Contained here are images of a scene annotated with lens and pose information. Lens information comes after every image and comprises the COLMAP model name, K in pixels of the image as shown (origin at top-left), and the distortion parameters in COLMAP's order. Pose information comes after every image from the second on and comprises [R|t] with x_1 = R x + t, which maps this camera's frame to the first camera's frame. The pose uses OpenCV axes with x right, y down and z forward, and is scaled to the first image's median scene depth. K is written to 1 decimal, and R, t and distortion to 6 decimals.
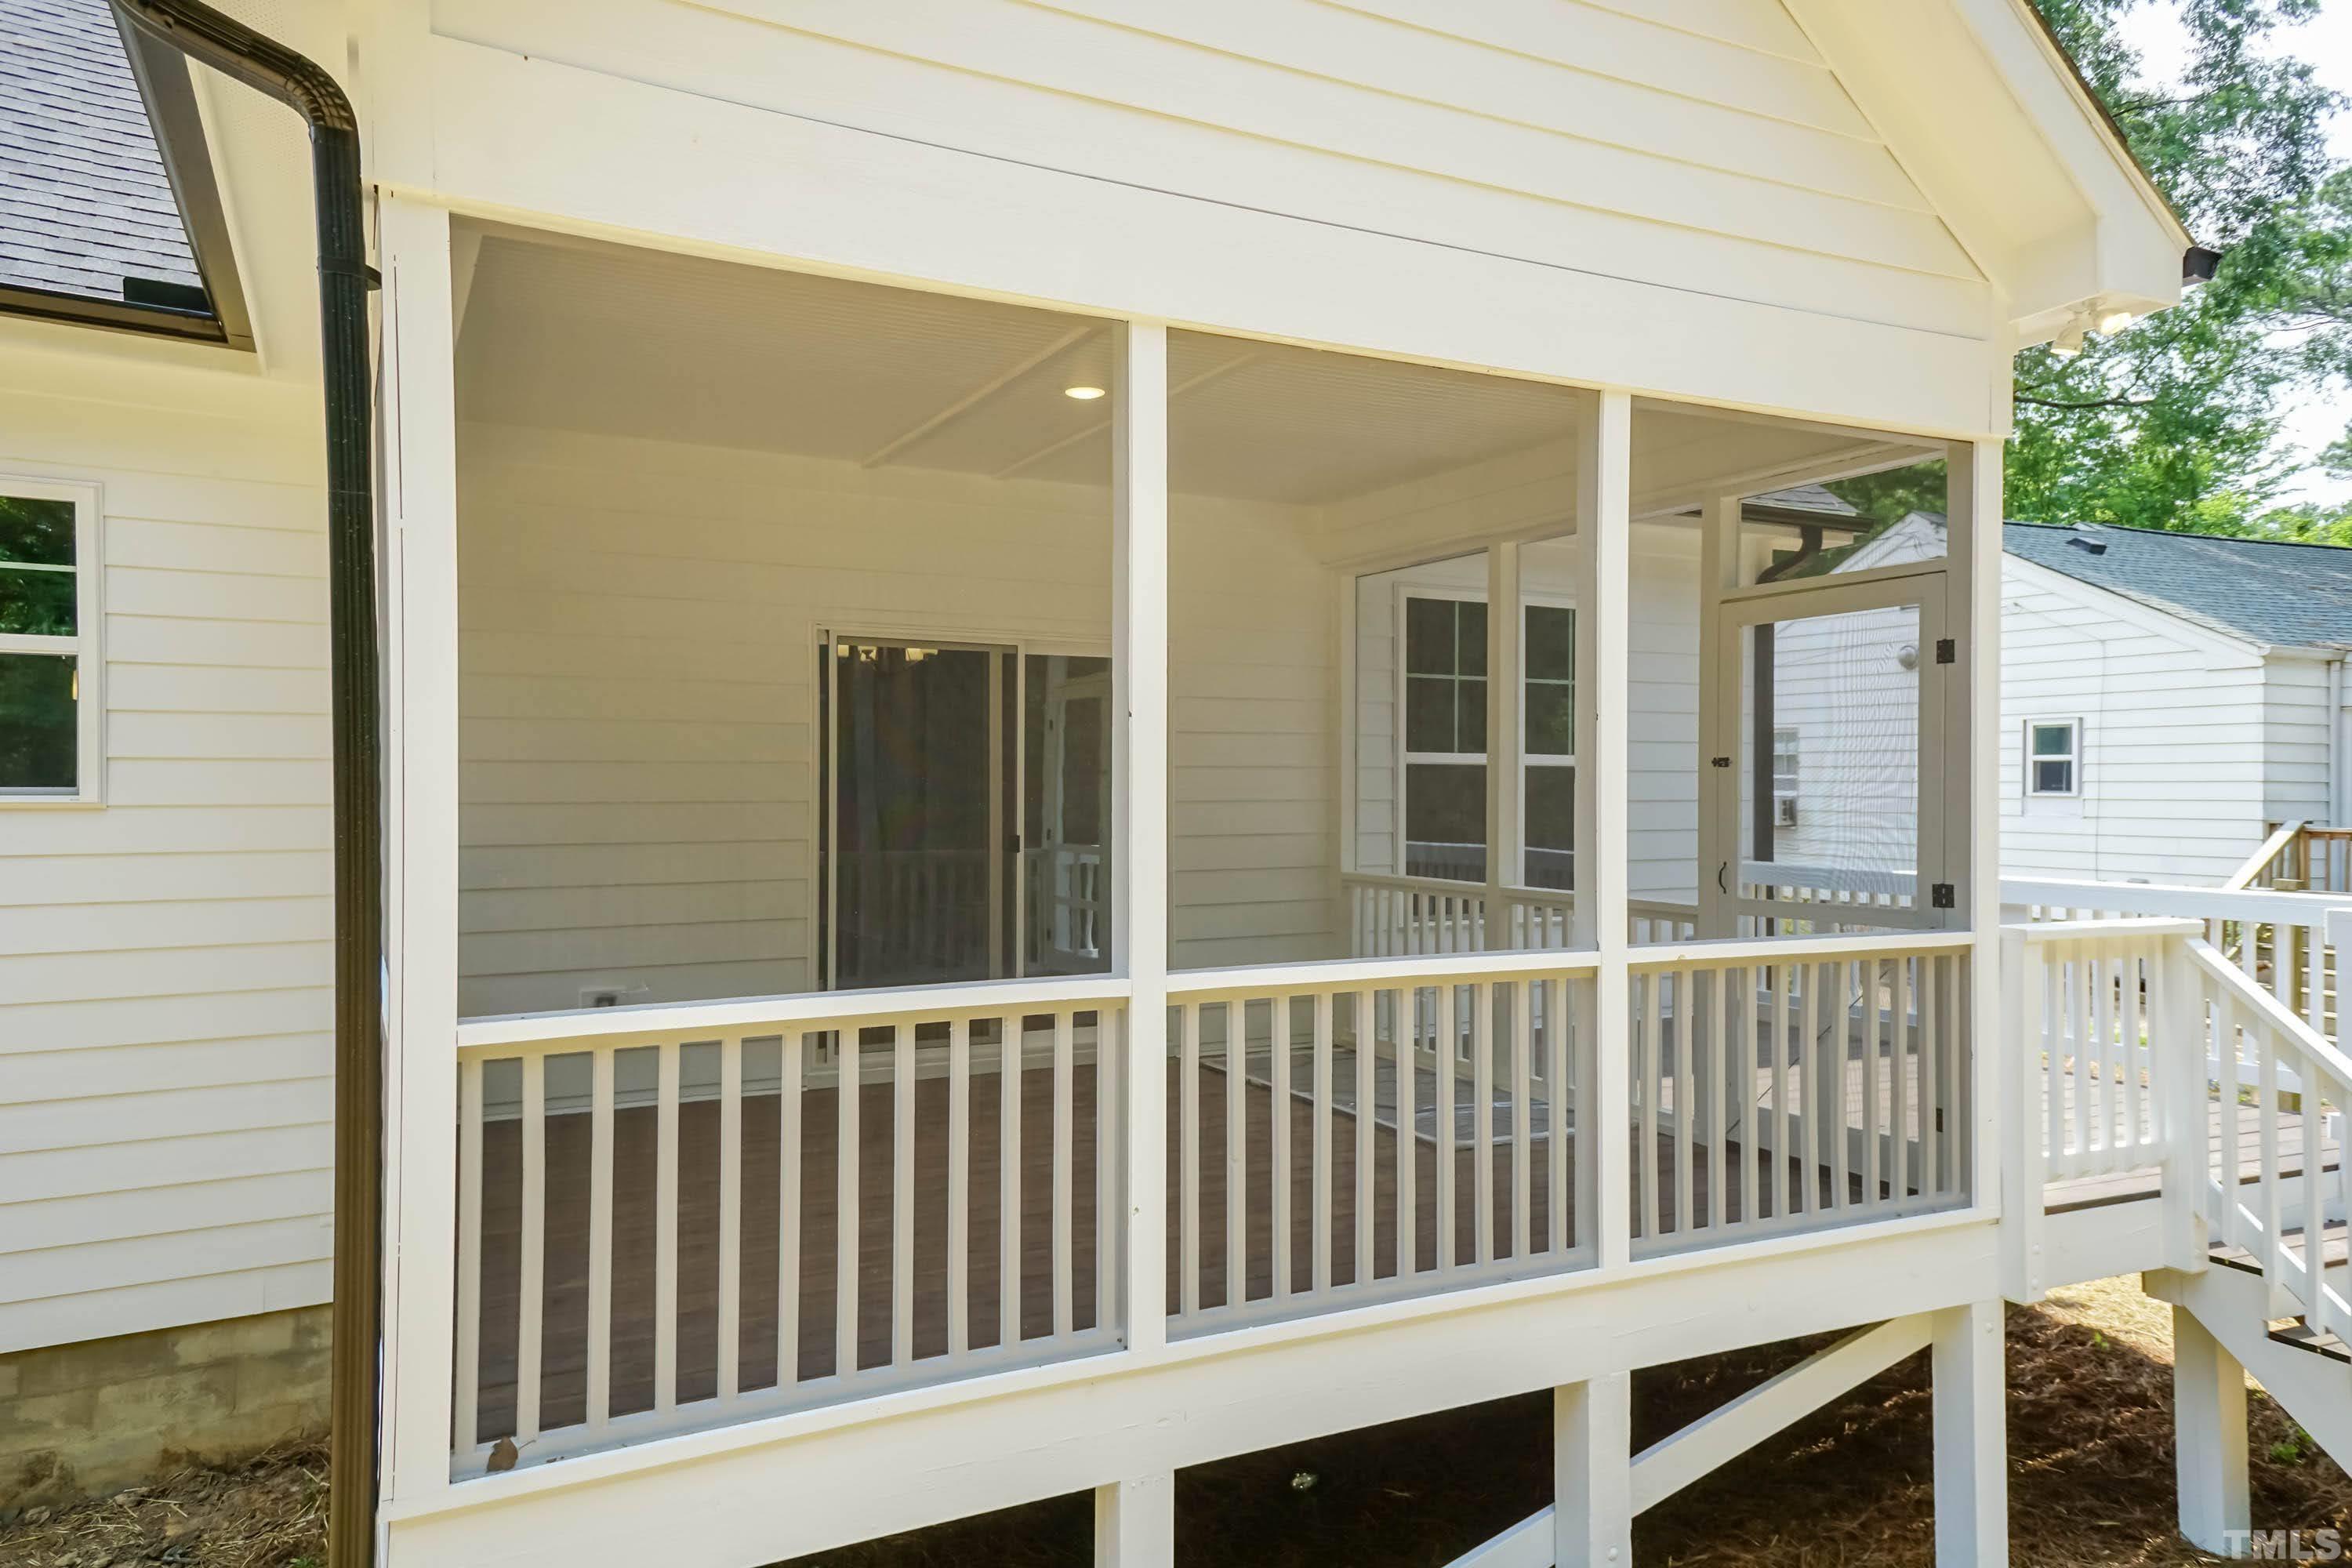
lens RADIAL K [[1543.9, 0, 1176.0], [0, 1543.9, 784.0], [0, 0, 1]] dist [0.077051, 0.001644]
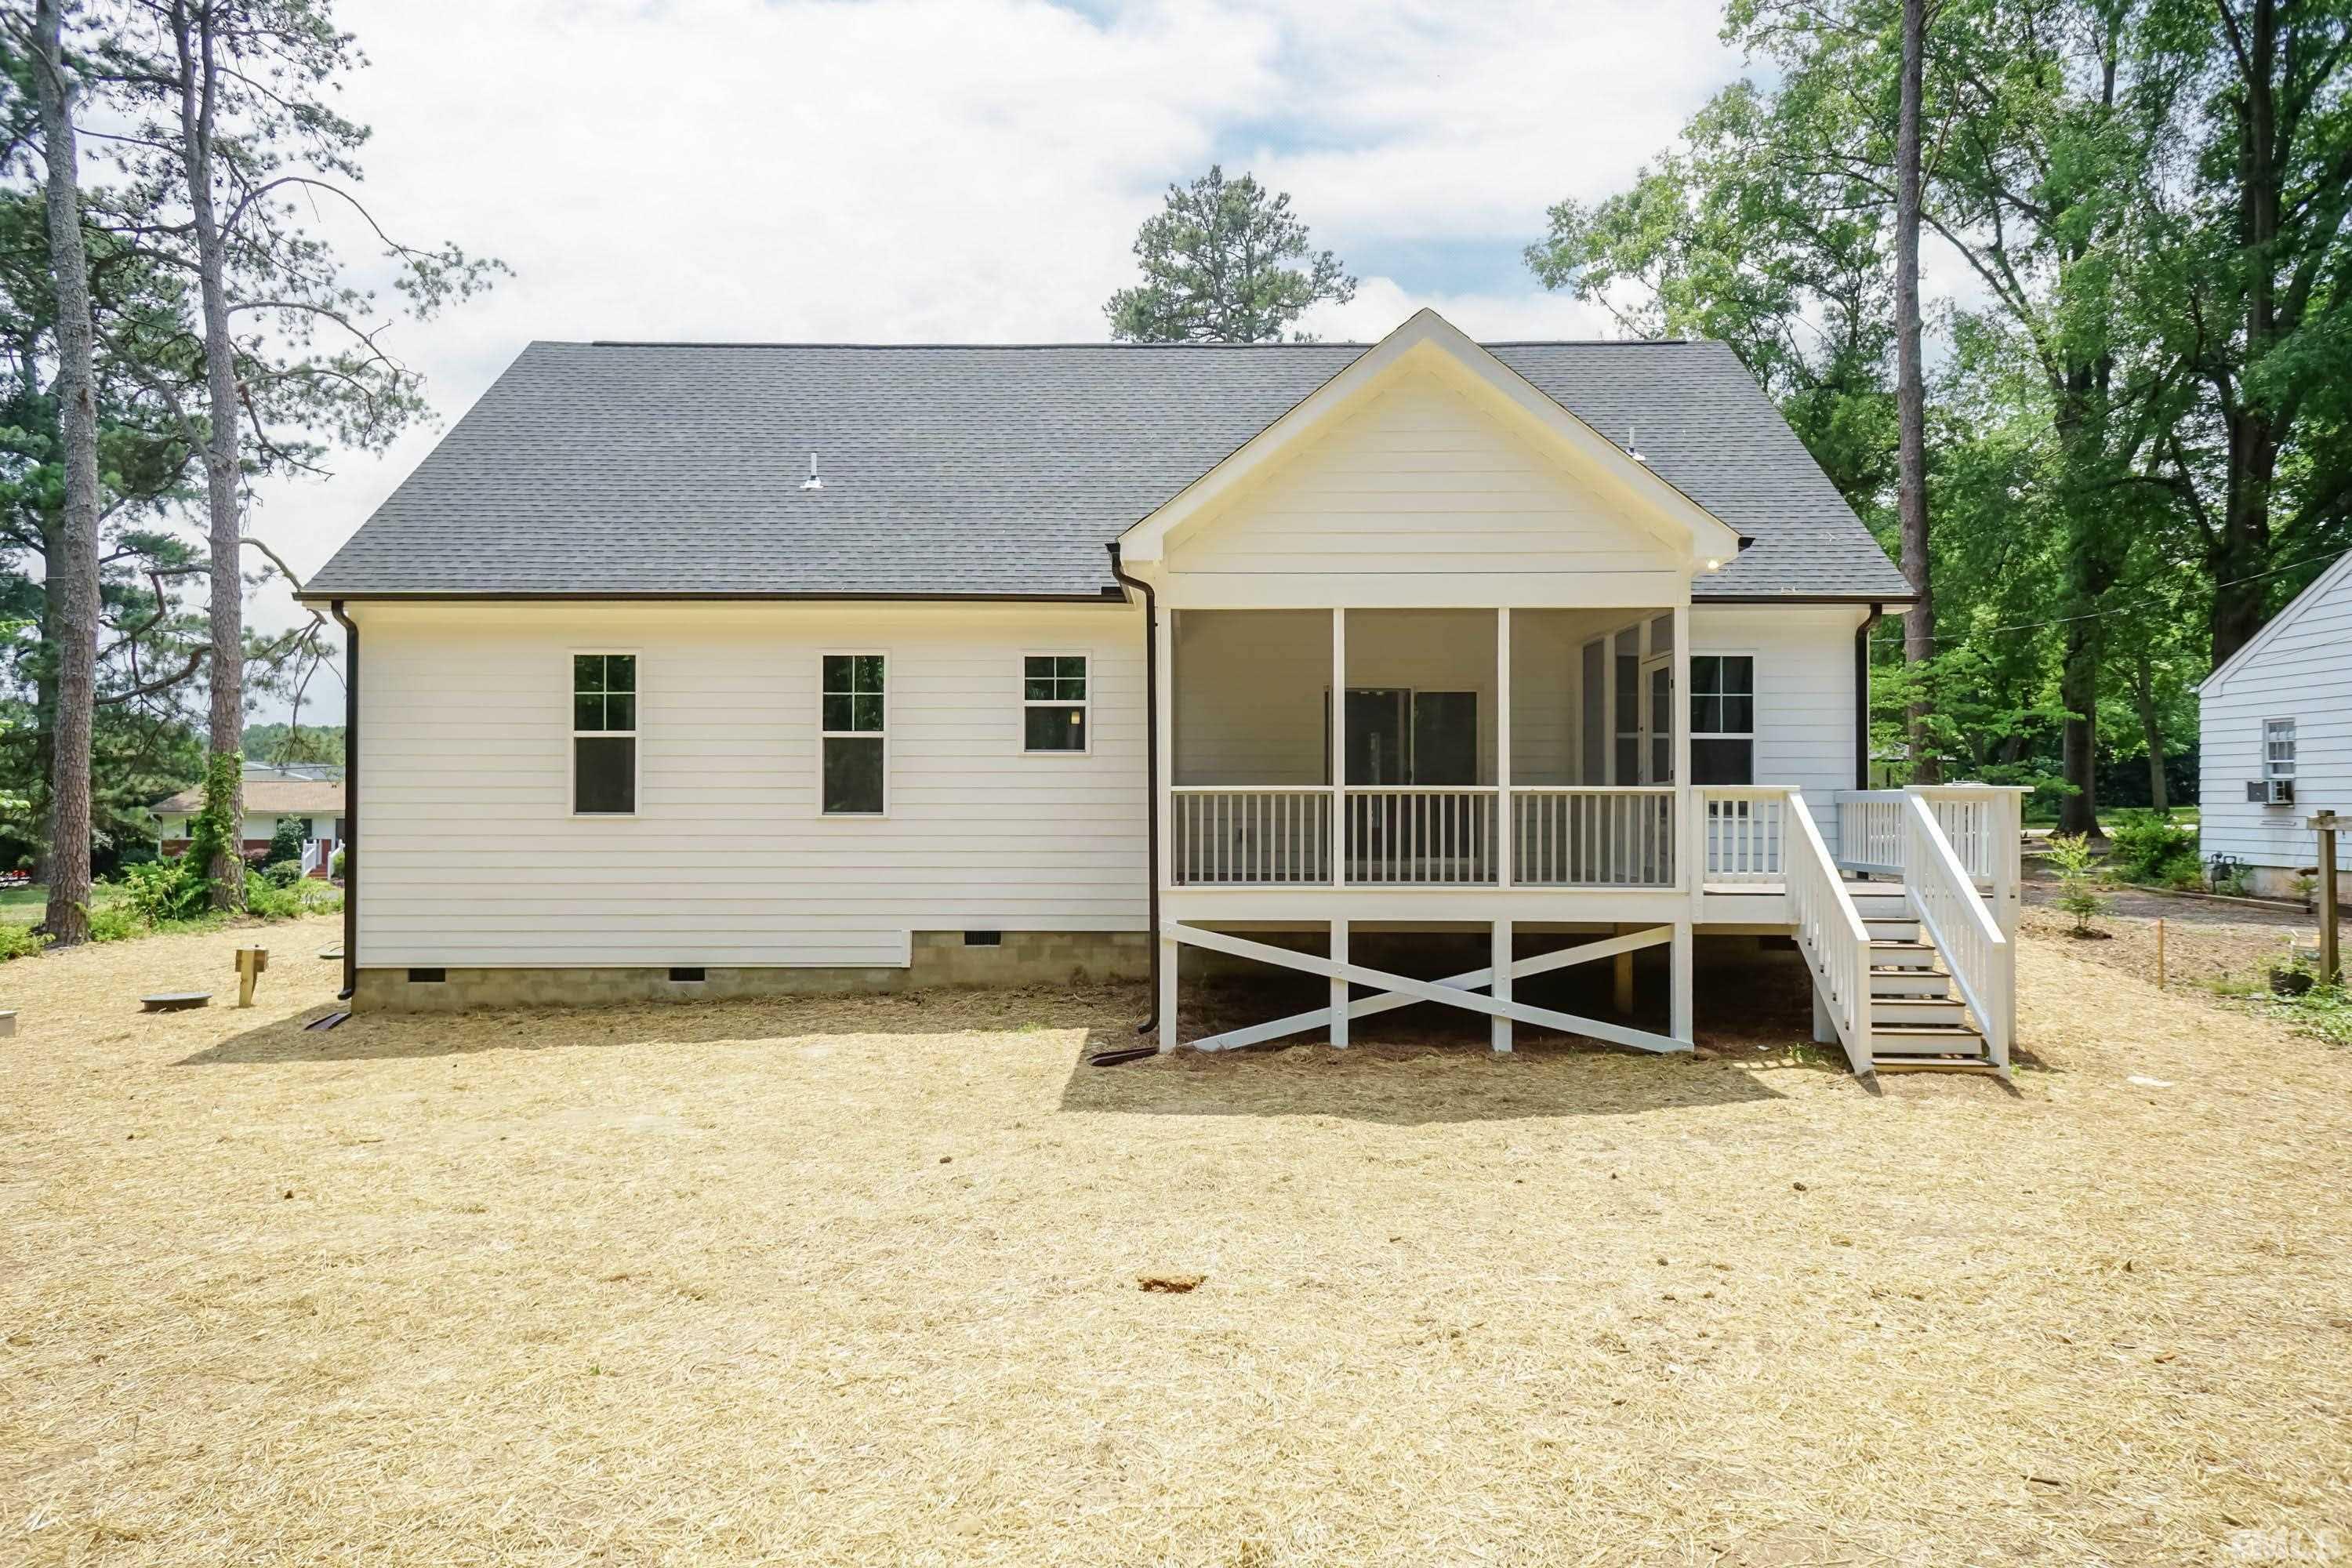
lens RADIAL K [[1336.0, 0, 1176.0], [0, 1336.0, 784.0], [0, 0, 1]] dist [0.061015, 0.000867]
pose [[0.880874, -0.000559, -0.473351, 0.673668], [-0.001966, 0.999986, -0.004838, 0.078823], [0.473347, 0.005192, 0.880861, -1.164874]]
